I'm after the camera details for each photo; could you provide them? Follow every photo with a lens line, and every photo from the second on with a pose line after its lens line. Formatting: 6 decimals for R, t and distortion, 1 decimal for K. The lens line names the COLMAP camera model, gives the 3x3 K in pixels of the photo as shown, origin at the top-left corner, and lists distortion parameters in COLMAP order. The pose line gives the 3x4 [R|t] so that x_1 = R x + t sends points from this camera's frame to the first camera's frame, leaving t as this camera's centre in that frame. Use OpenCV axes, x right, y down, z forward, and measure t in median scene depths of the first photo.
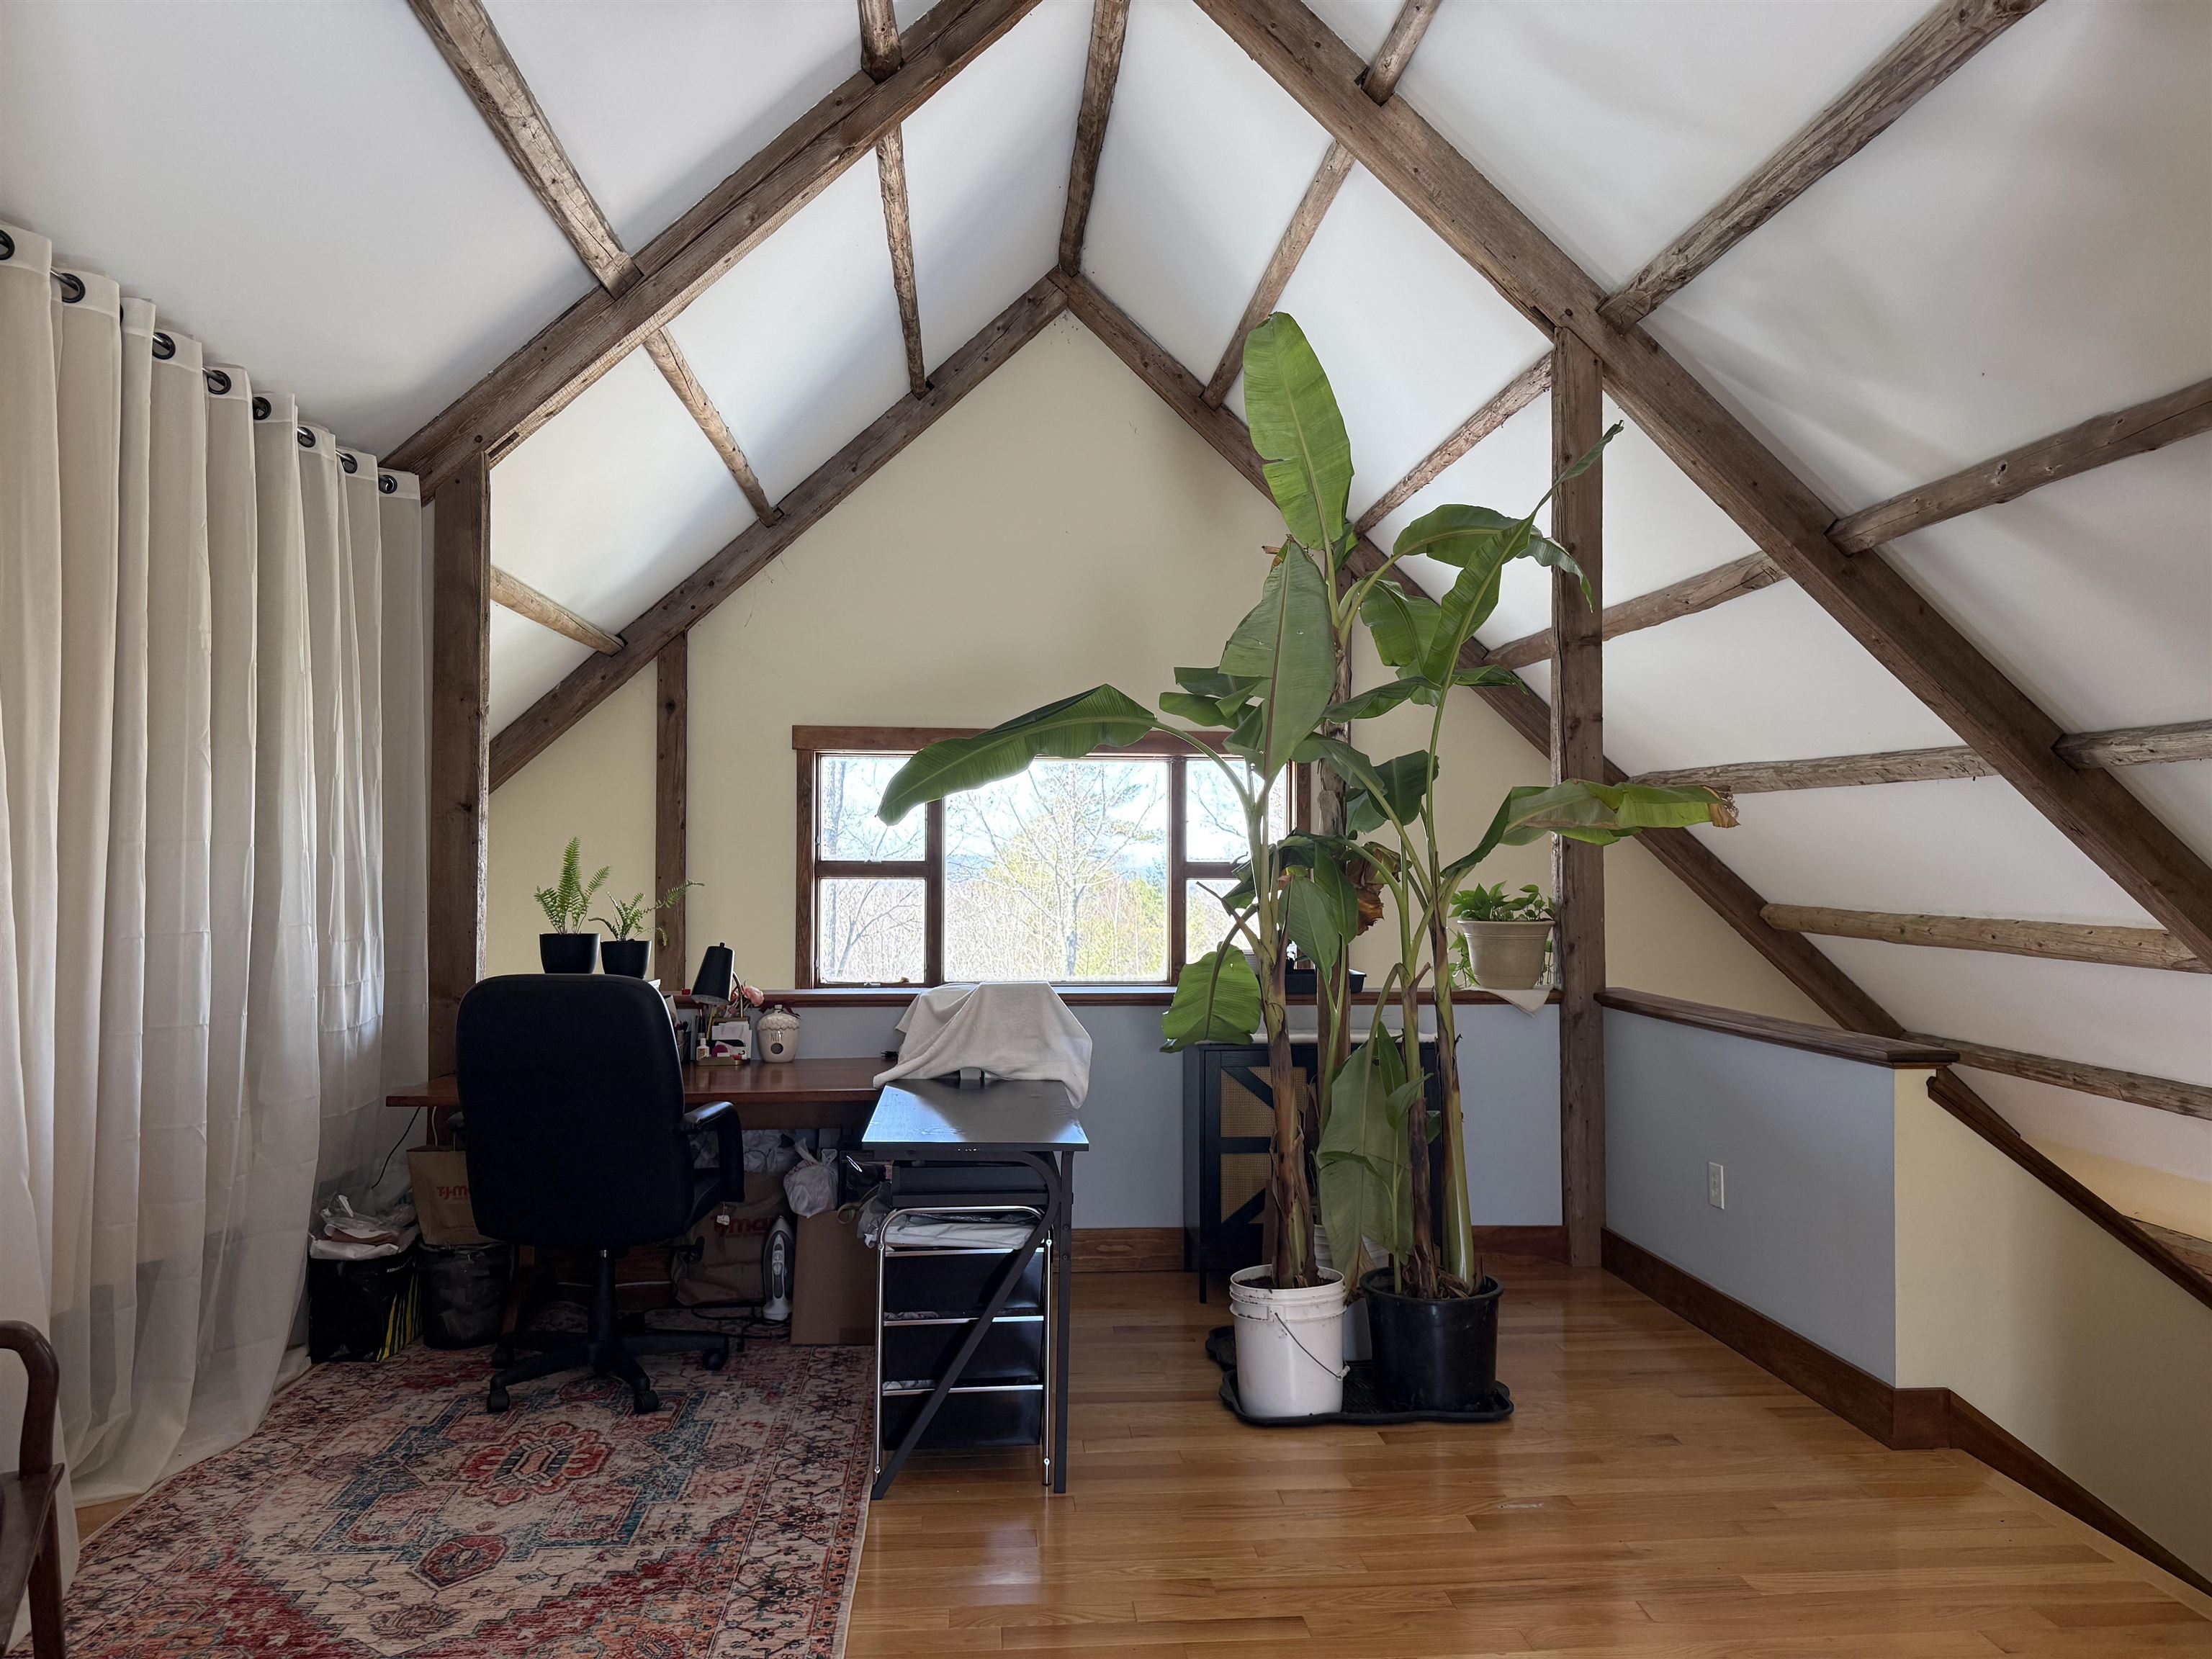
lens RADIAL K [[1563.2, 0, 1114.0], [0, 1563.2, 829.1], [0, 0, 1]] dist [0.045443, -0.051055]
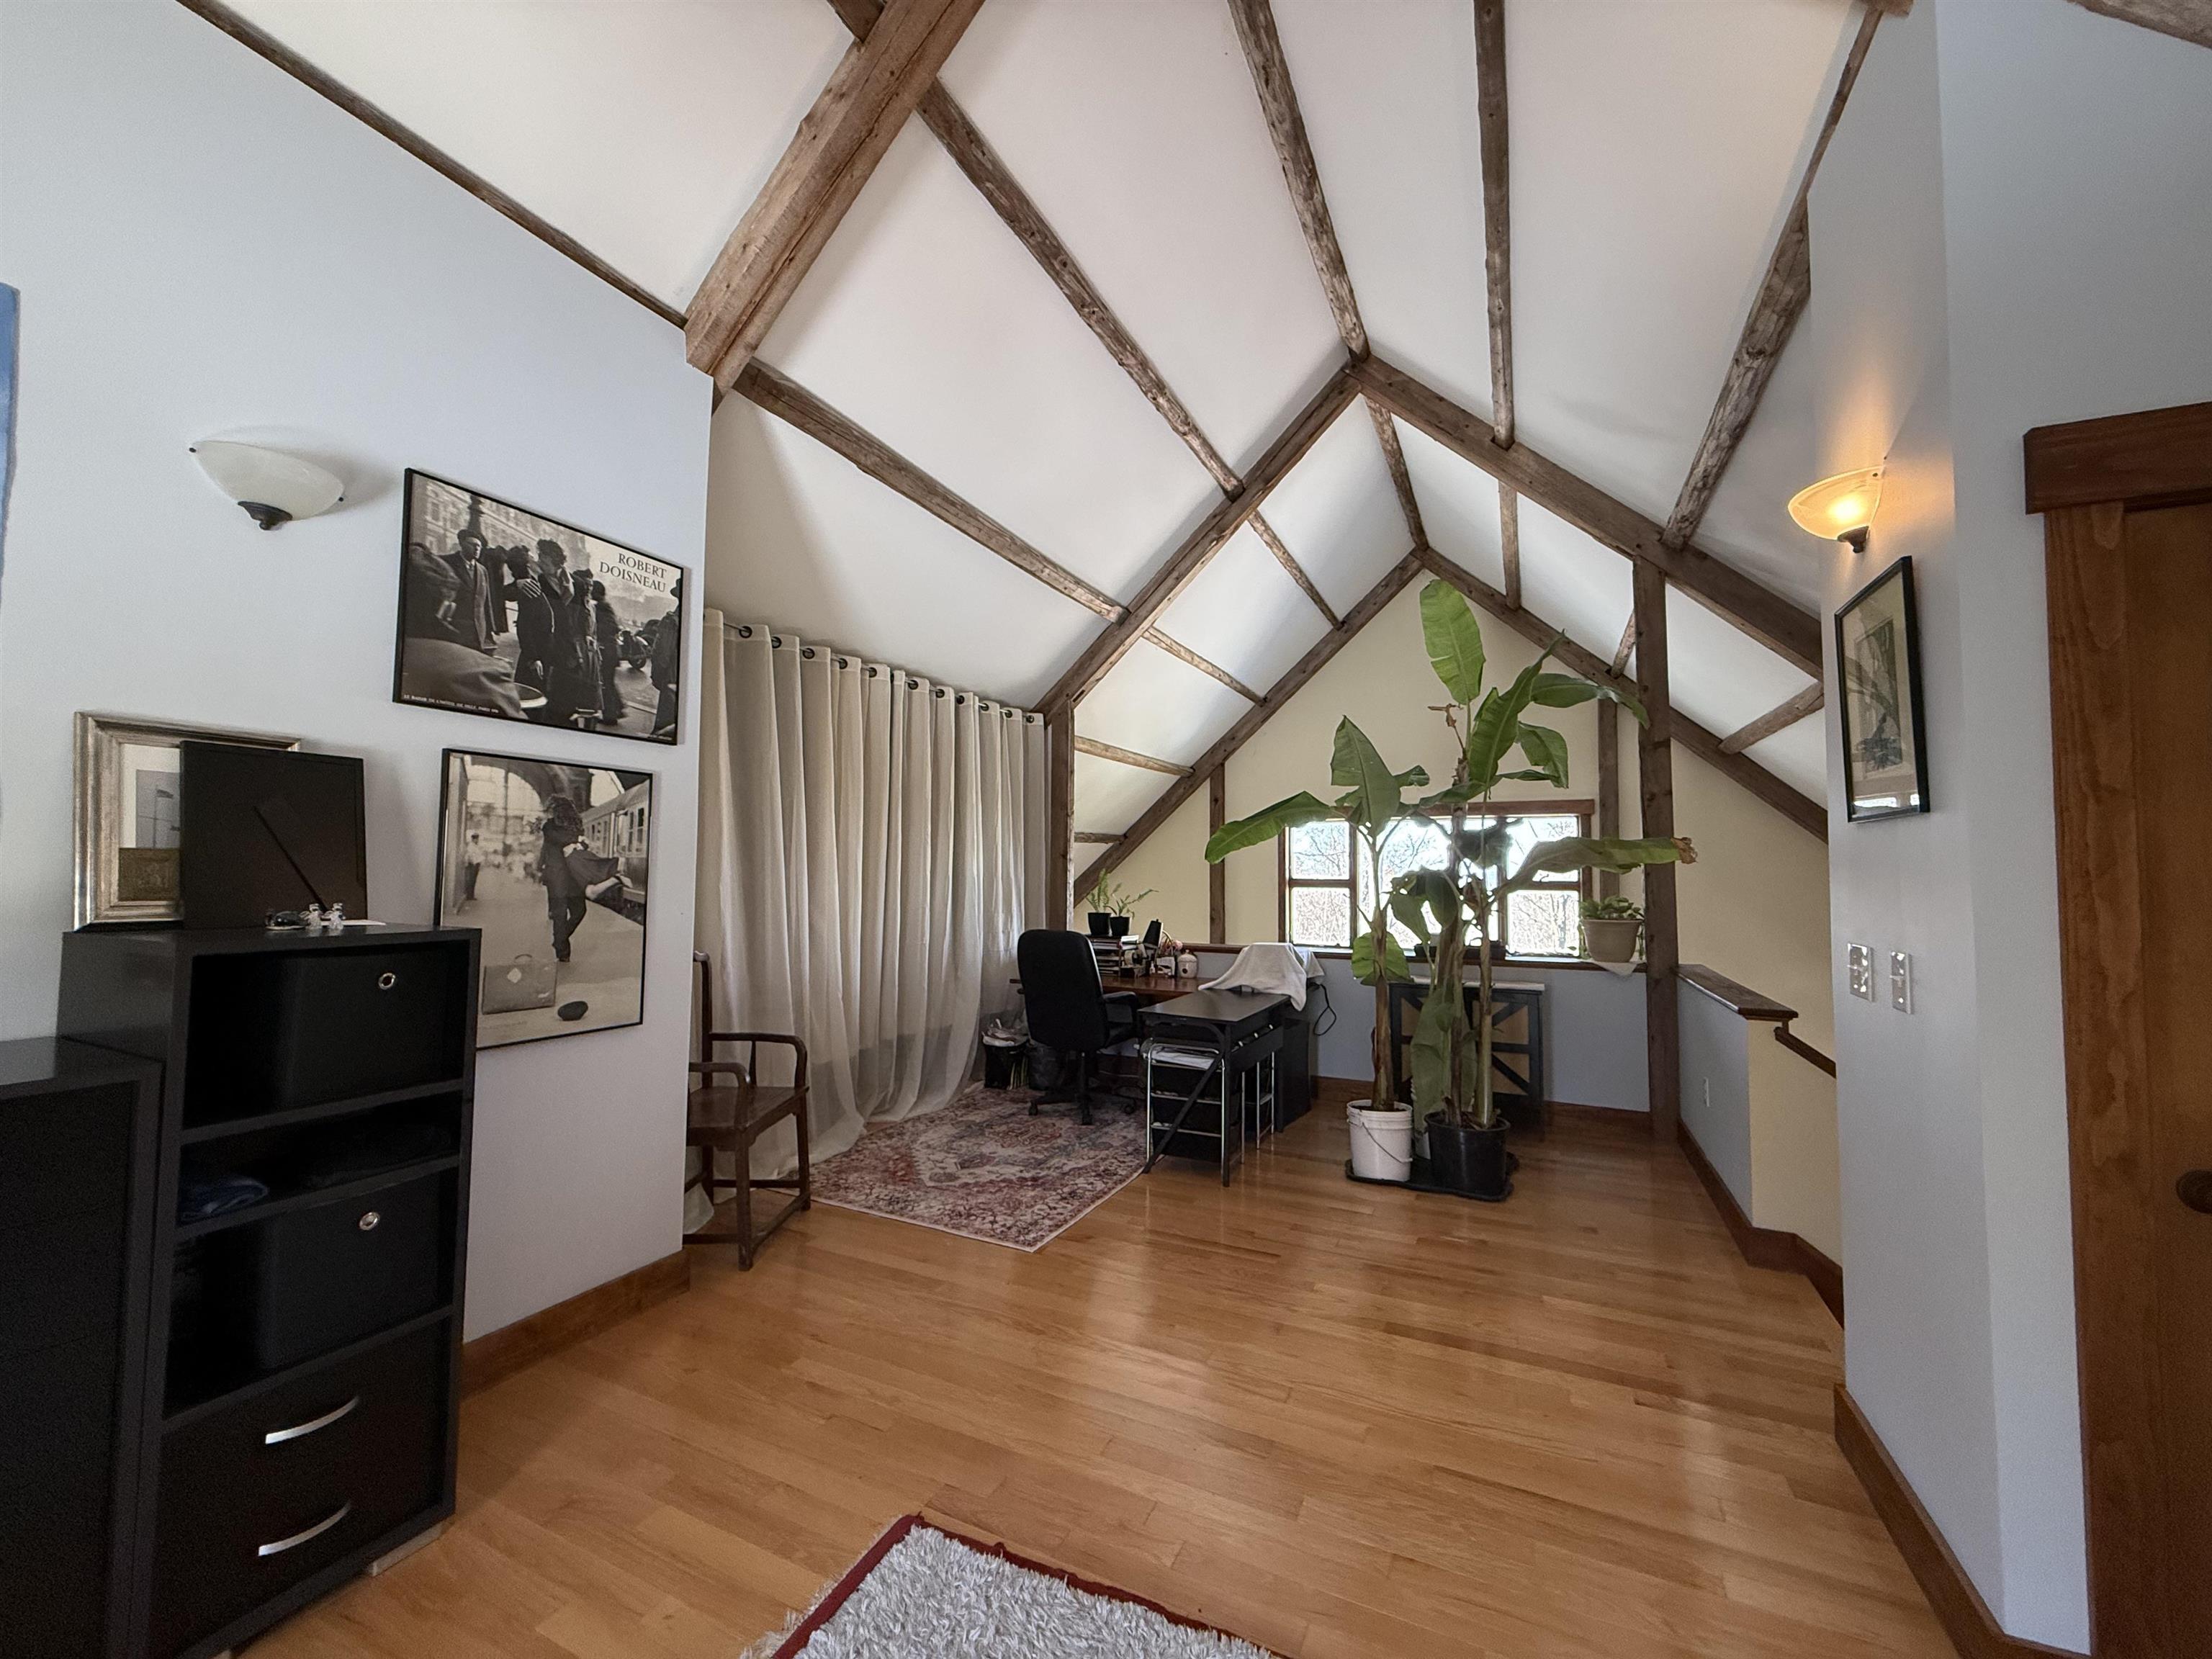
lens RADIAL K [[876.3, 0, 1102.6], [0, 876.3, 830.4], [0, 0, 1]] dist [0.002197, -0.000583]
pose [[0.857884, -0.024163, -0.513275, 0.369072], [0.008782, 0.999437, -0.032372, -0.012660], [0.513769, 0.023264, 0.857613, -0.078069]]
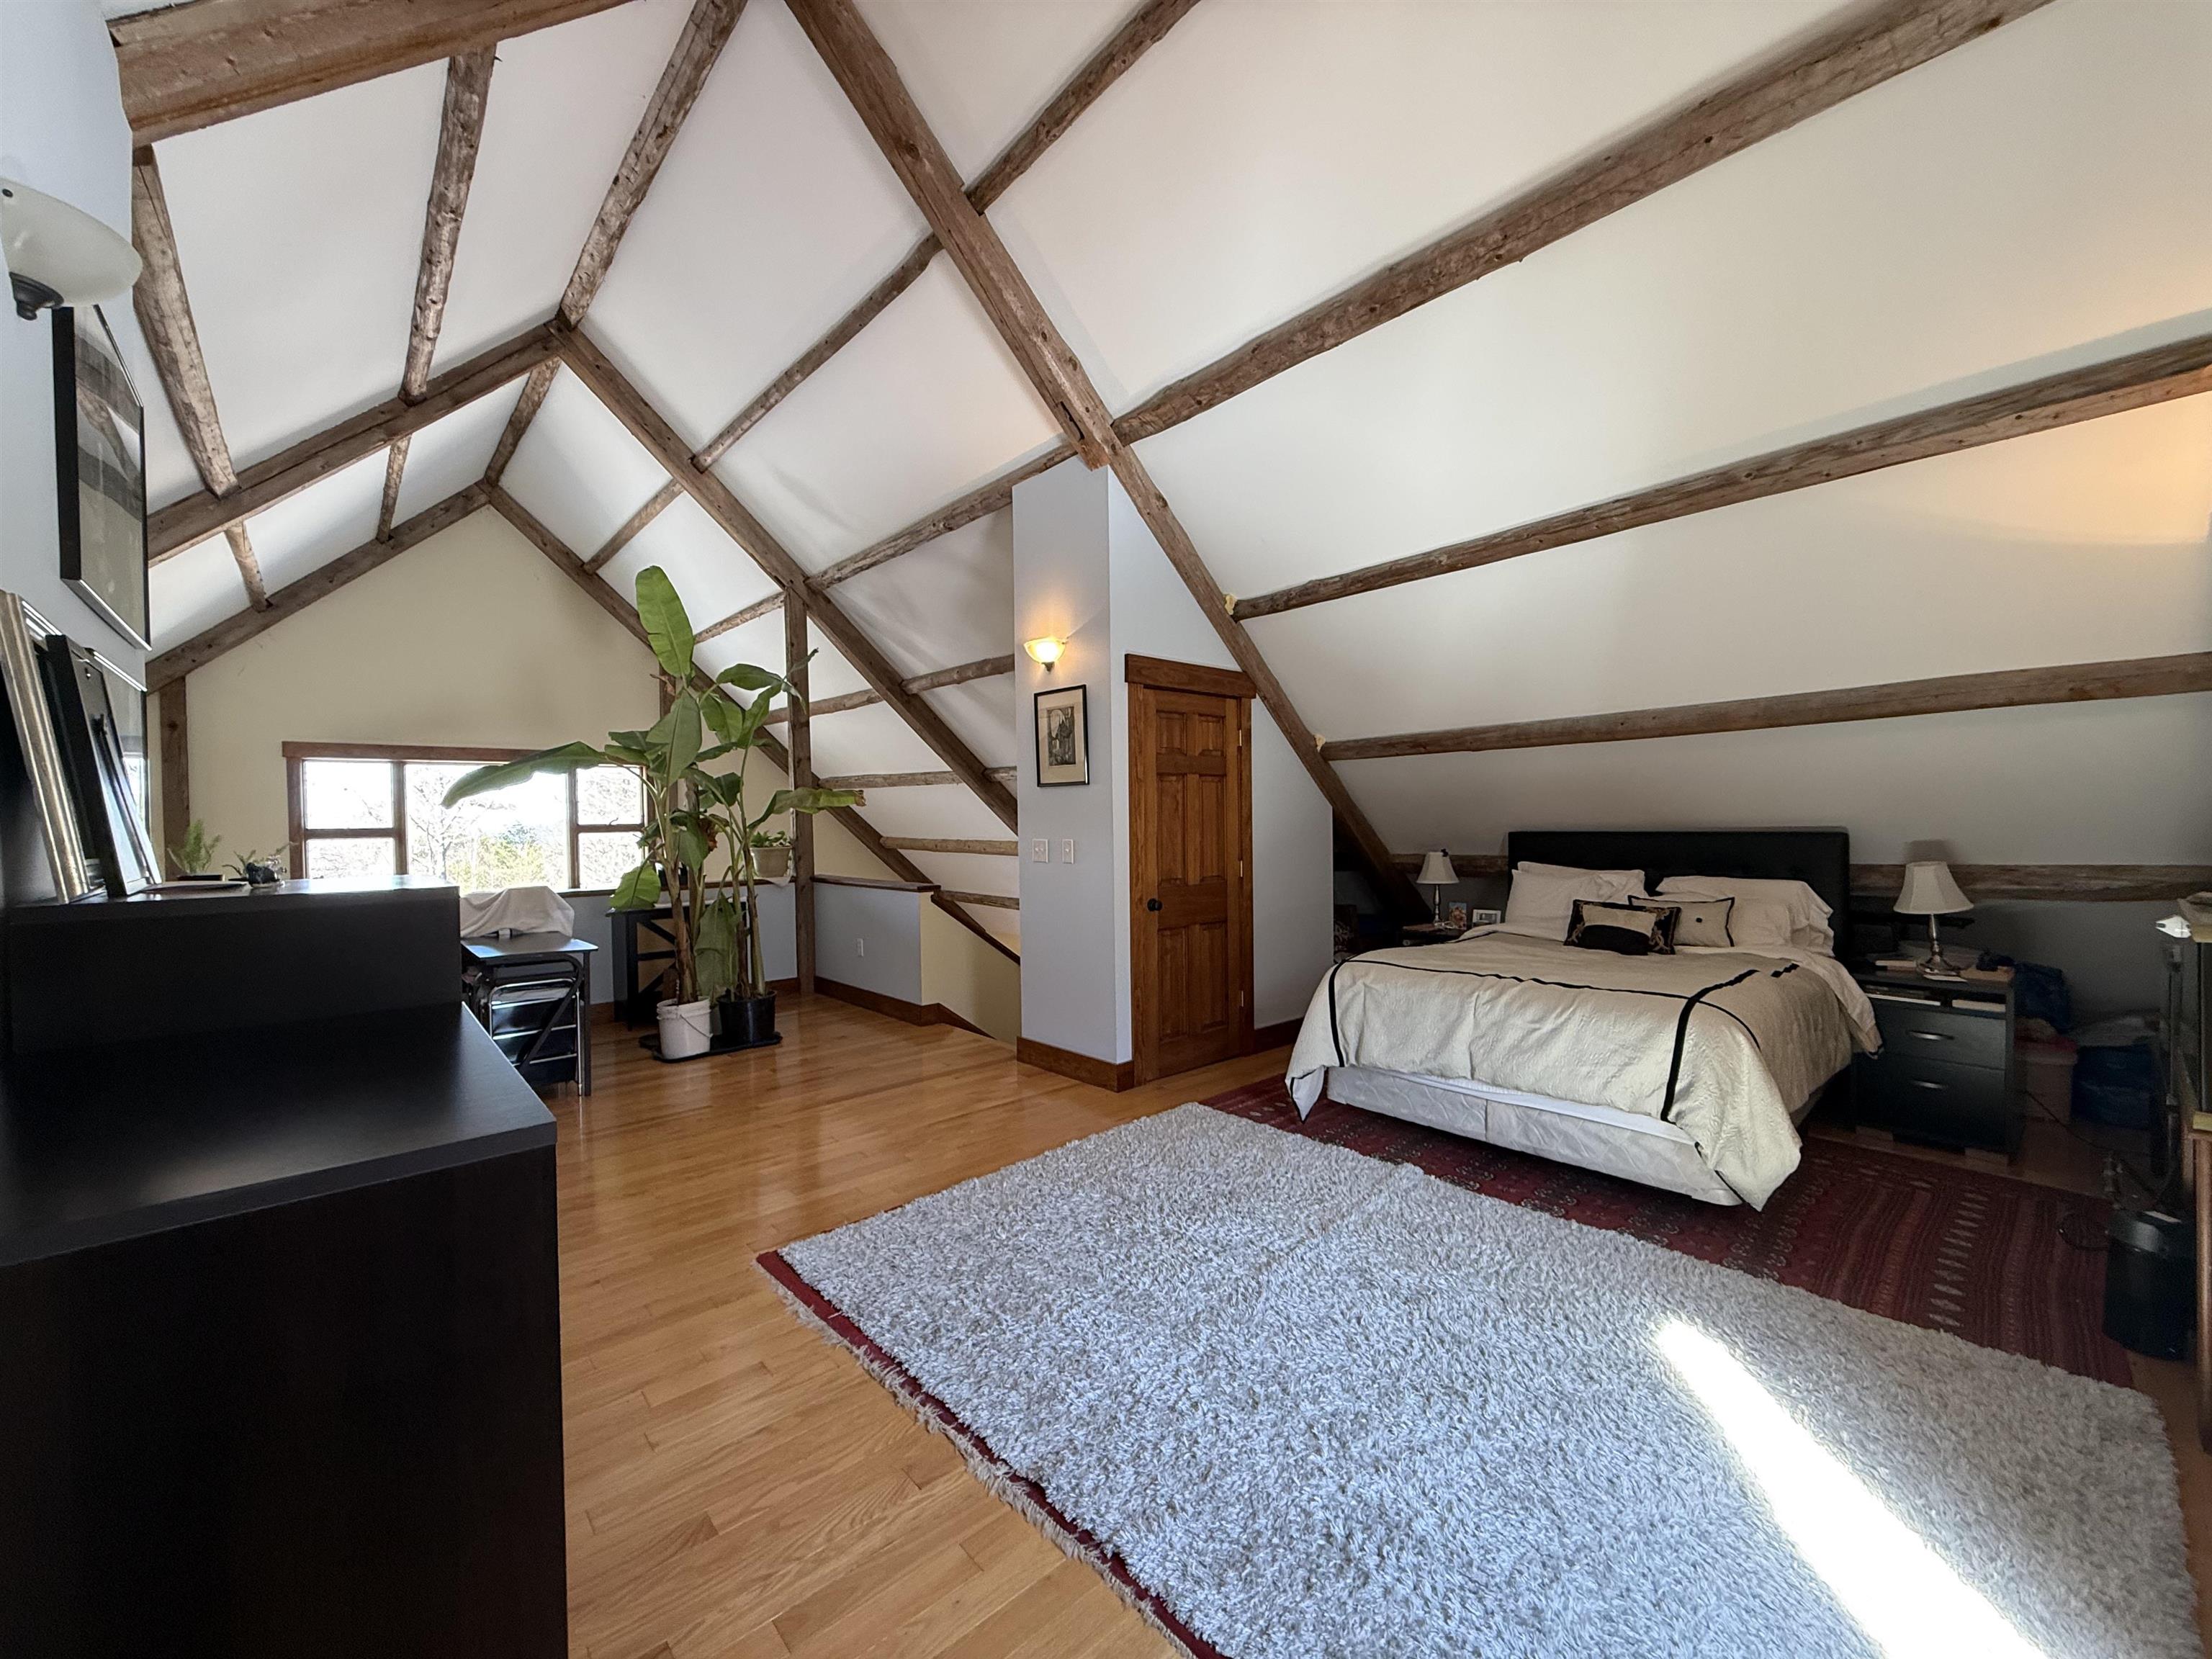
lens RADIAL K [[878.9, 0, 1103.0], [0, 878.9, 830.6], [0, 0, 1]] dist [0.000993, -0.000337]
pose [[0.807406, -0.026995, 0.589378, -0.148049], [0.006025, 0.999278, 0.037515, -0.014257], [-0.589965, -0.026739, 0.806986, -0.418345]]
